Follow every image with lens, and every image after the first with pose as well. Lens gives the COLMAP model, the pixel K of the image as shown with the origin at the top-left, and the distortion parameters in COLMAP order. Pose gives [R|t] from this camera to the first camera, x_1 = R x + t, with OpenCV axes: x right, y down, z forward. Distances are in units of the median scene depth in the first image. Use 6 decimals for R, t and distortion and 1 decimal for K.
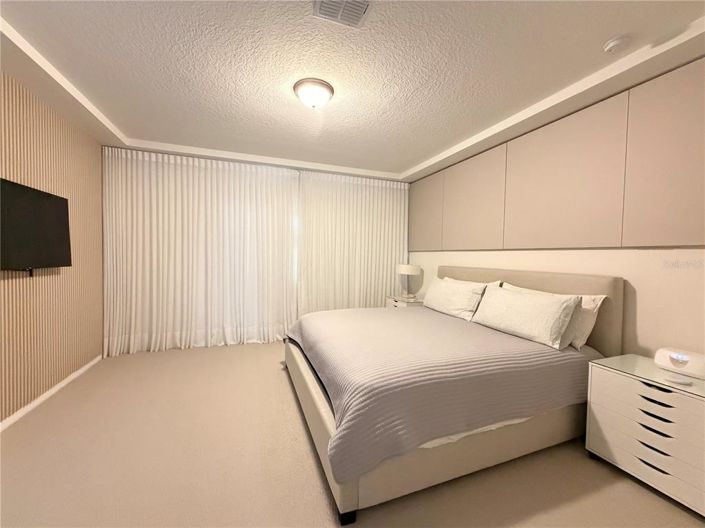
lens RADIAL K [[281.2, 0, 352.5], [0, 281.2, 264.0], [0, 0, 1]] dist [-0.000491, 0.000169]
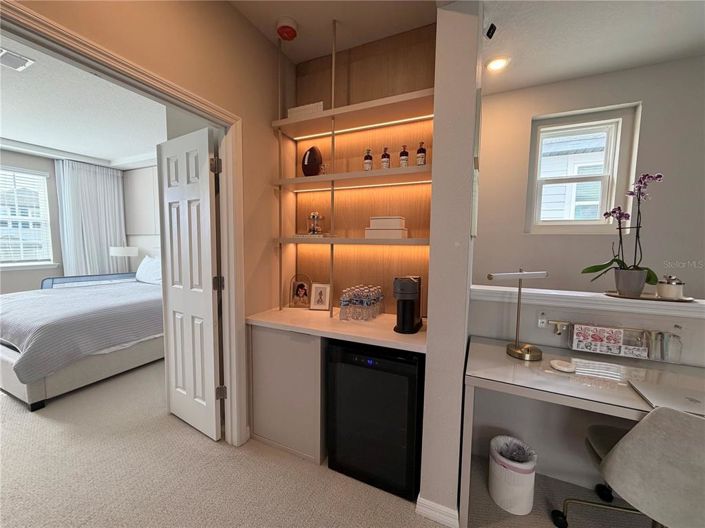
lens RADIAL K [[281.2, 0, 352.5], [0, 281.2, 264.0], [0, 0, 1]] dist [-0.000491, 0.000169]
pose [[0.713870, -0.062780, 0.697458, 0.134307], [0.020112, 0.997400, 0.069194, 0.021405], [-0.699989, -0.035369, 0.713277, -0.906402]]
